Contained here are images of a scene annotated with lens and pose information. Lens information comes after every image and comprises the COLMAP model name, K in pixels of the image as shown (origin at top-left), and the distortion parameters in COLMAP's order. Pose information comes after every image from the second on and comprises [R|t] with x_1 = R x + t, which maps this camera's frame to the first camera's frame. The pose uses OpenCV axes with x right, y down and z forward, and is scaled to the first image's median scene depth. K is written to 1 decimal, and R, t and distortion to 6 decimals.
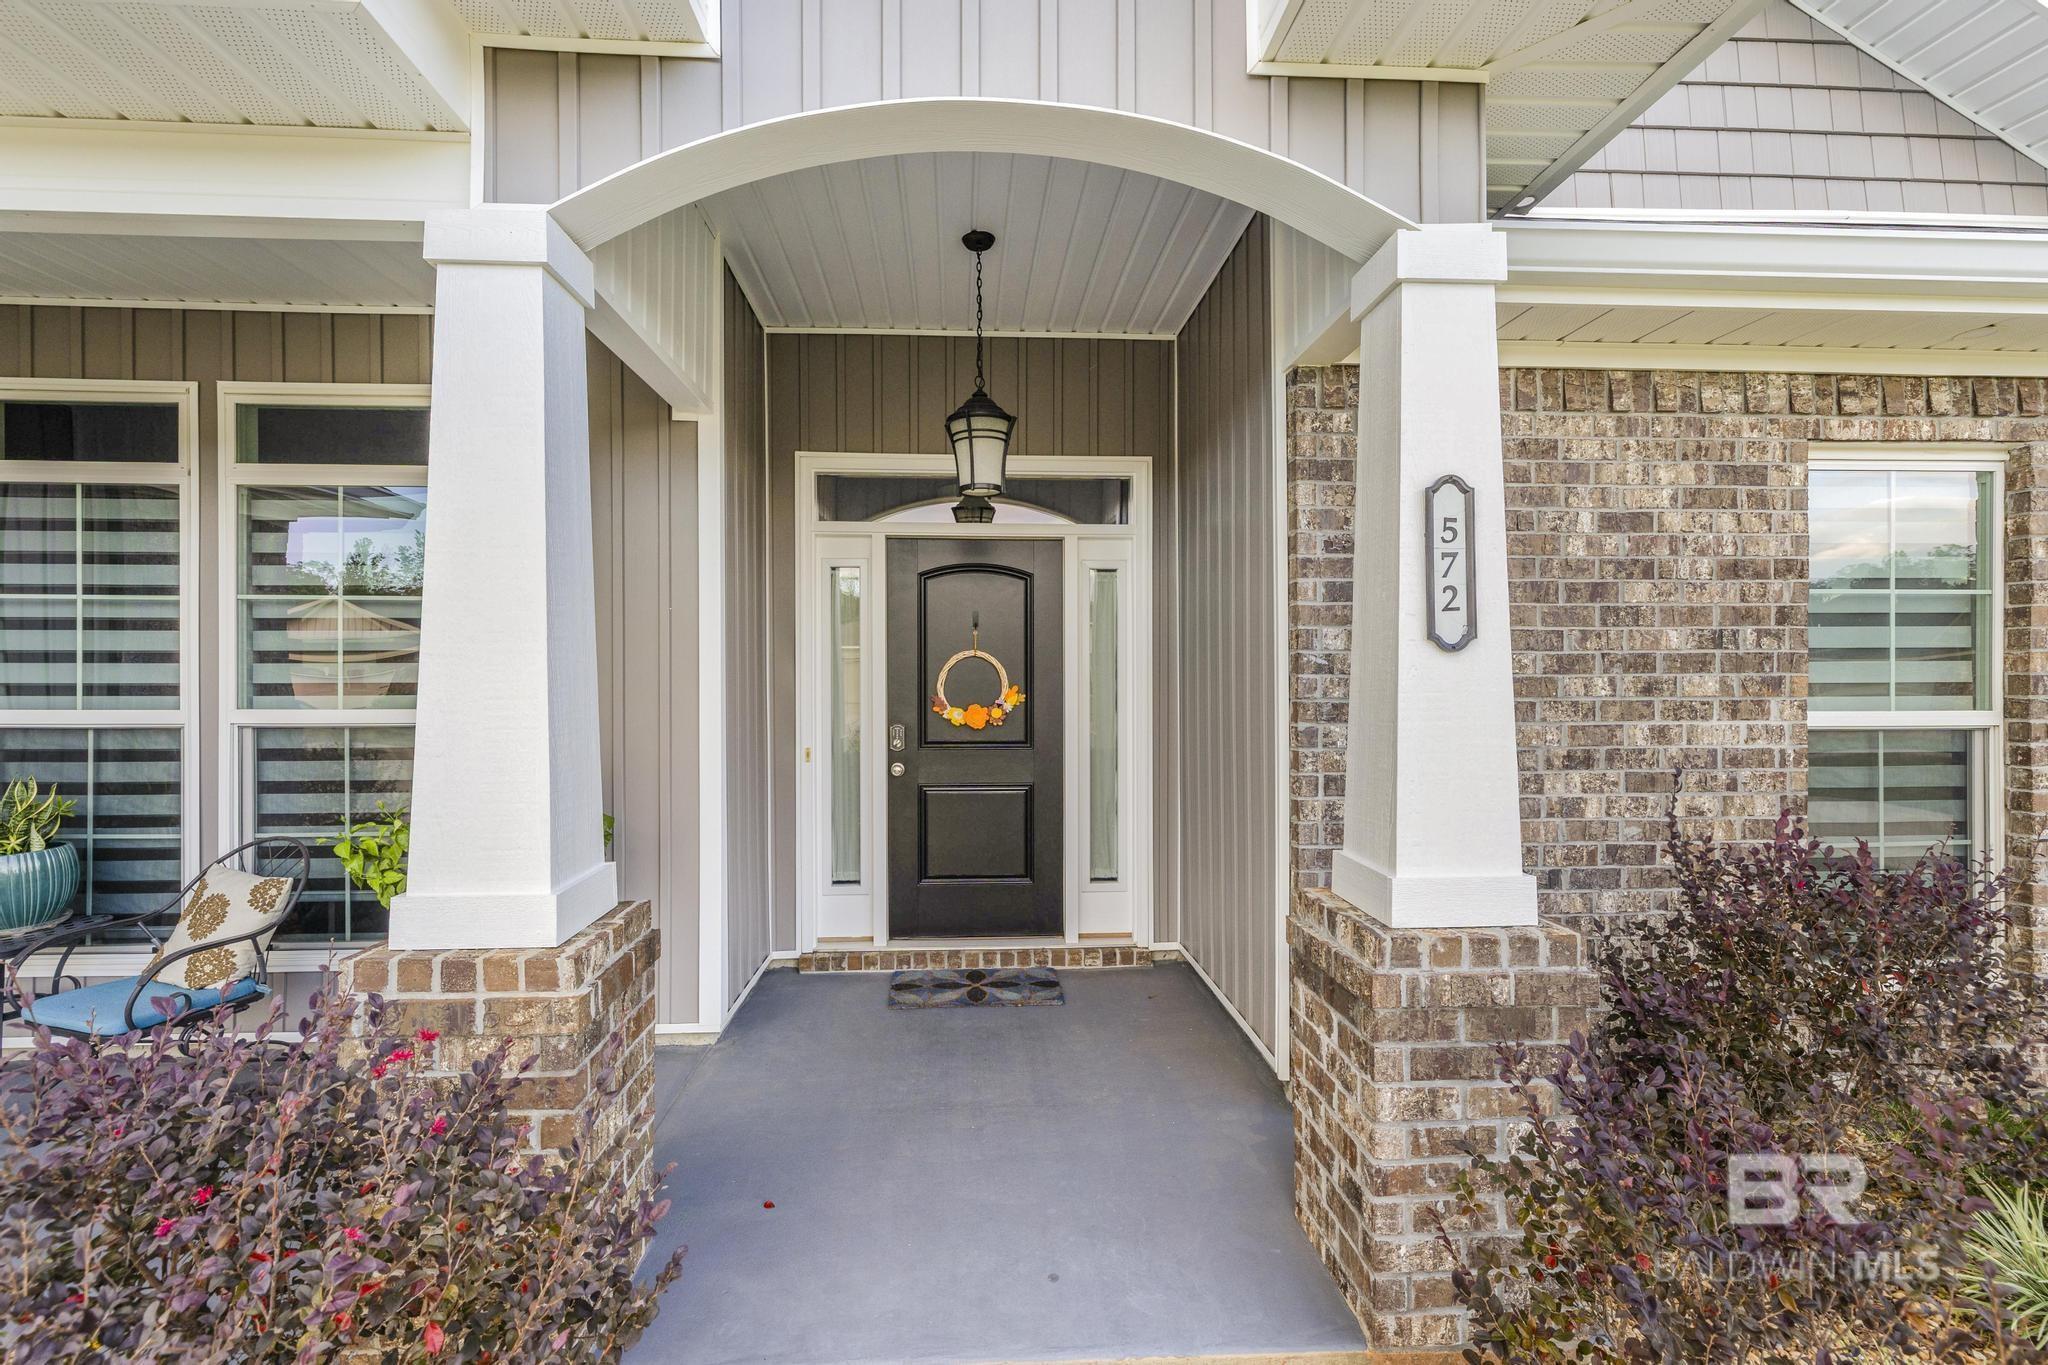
lens RADIAL K [[910.3, 0, 1024.0], [0, 910.3, 682.5], [0, 0, 1]] dist [-0.000342, -0.000006]
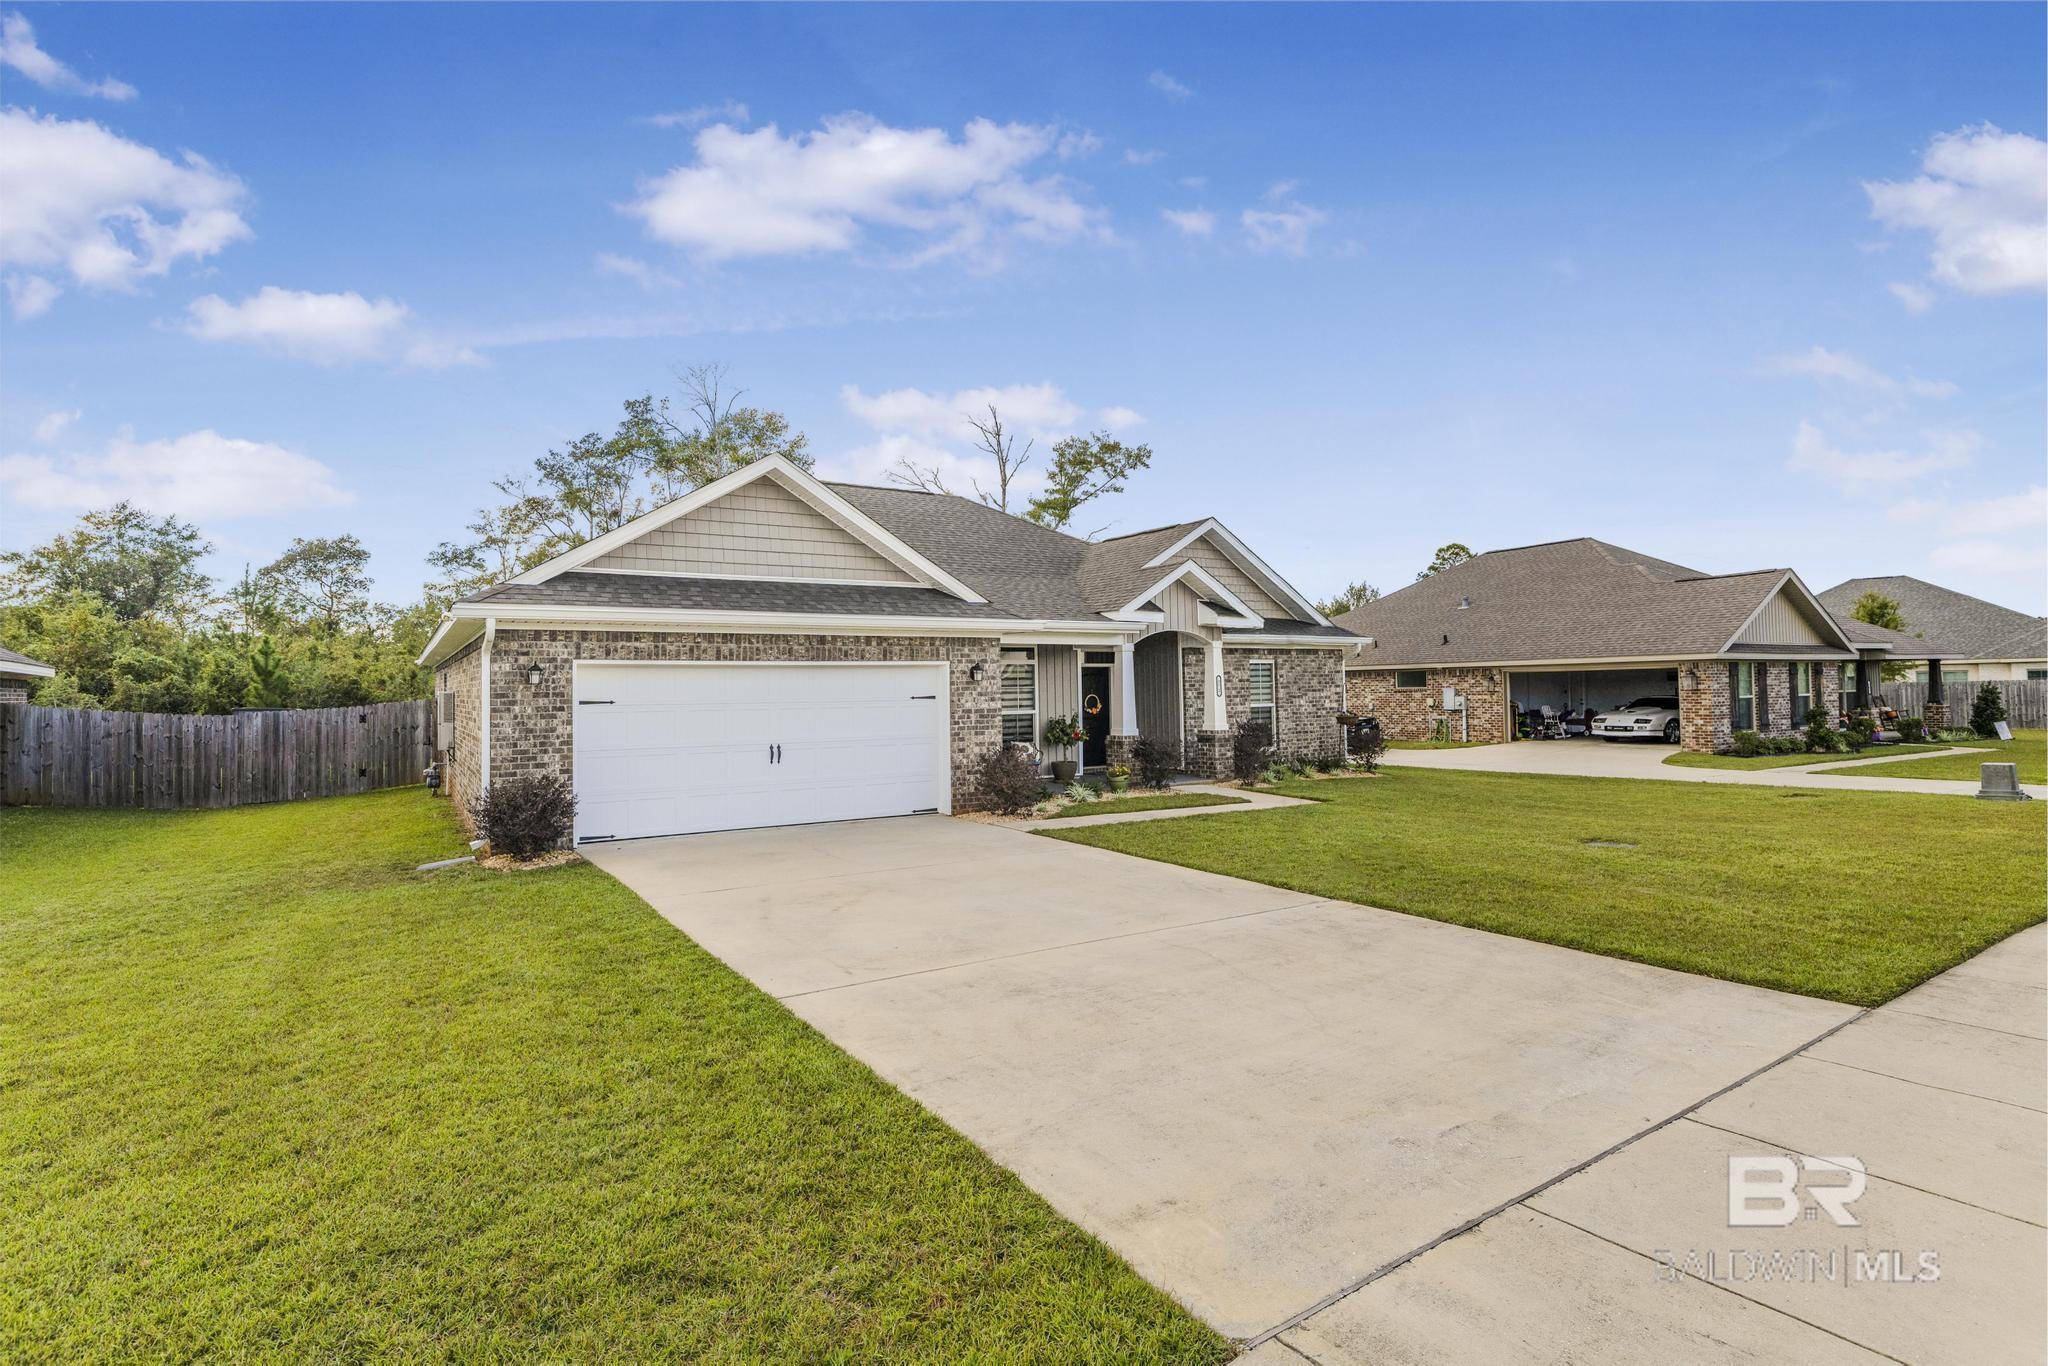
lens RADIAL K [[1040.7, 0, 1024.0], [0, 1040.7, 683.0], [0, 0, 1]] dist [-0.000355, -0.000017]
pose [[0.863825, -0.011704, 0.503656, -3.907528], [0.019145, 0.999771, -0.009604, -0.069955], [-0.503428, 0.017939, 0.863851, -4.205669]]
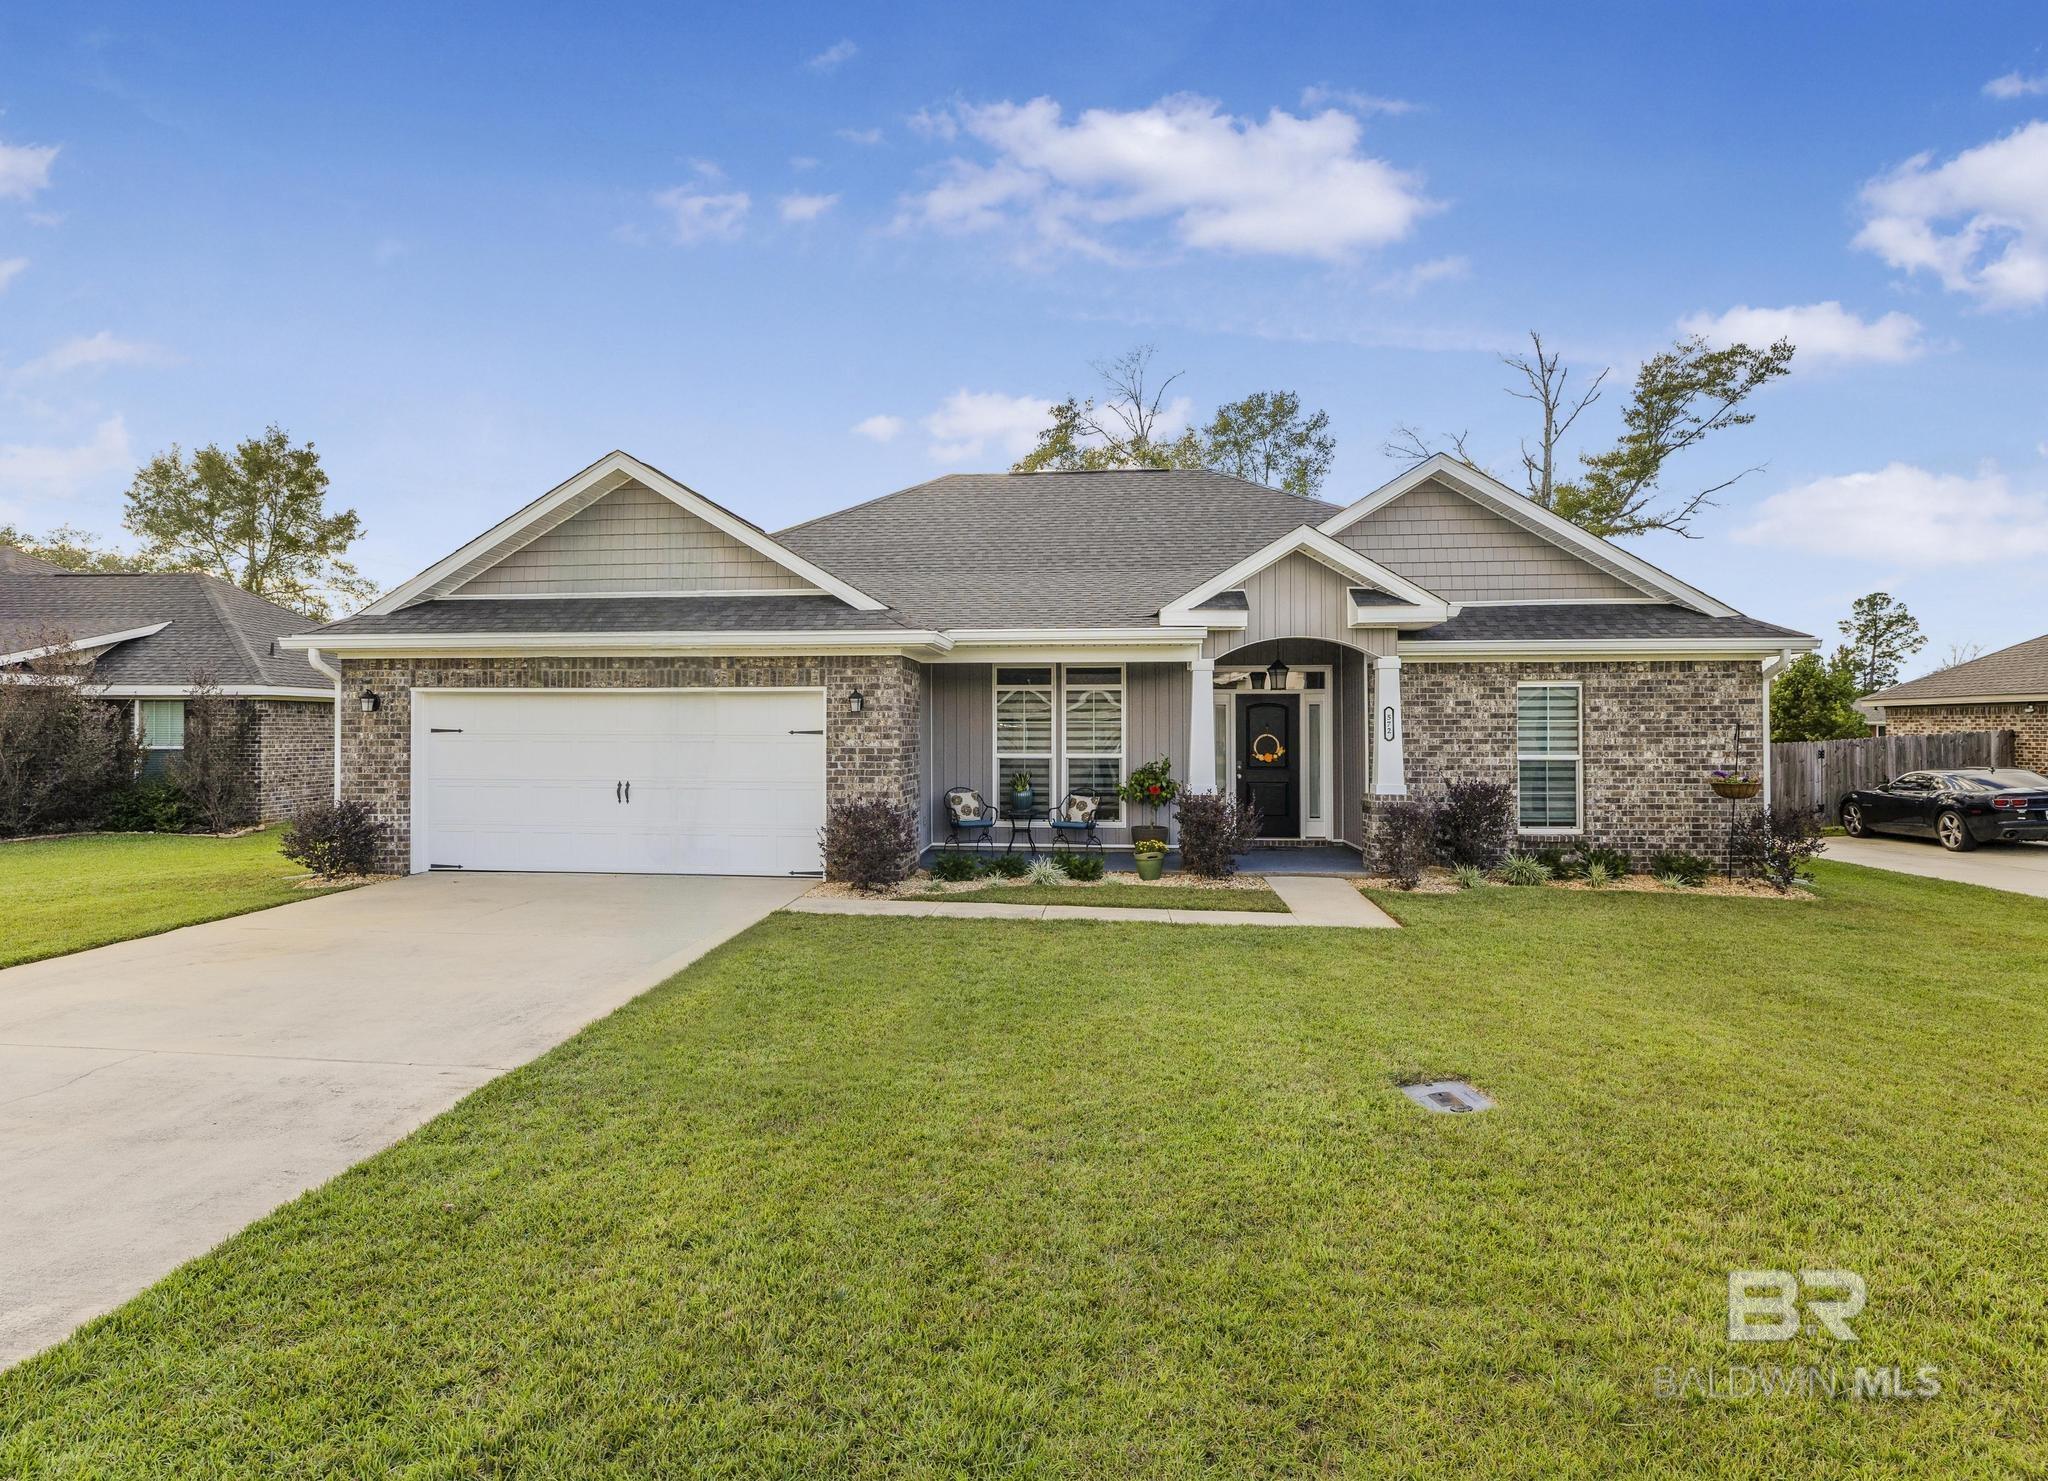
lens RADIAL K [[1171.5, 0, 982.8], [0, 1171.5, 722.4], [0, 0, 1]] dist [-0.000210, 0.000128]
pose [[0.985604, -0.001823, -0.169060, -0.451356], [0.000019, 0.999943, -0.010675, -0.047780], [0.169070, 0.010518, 0.985548, -3.973817]]
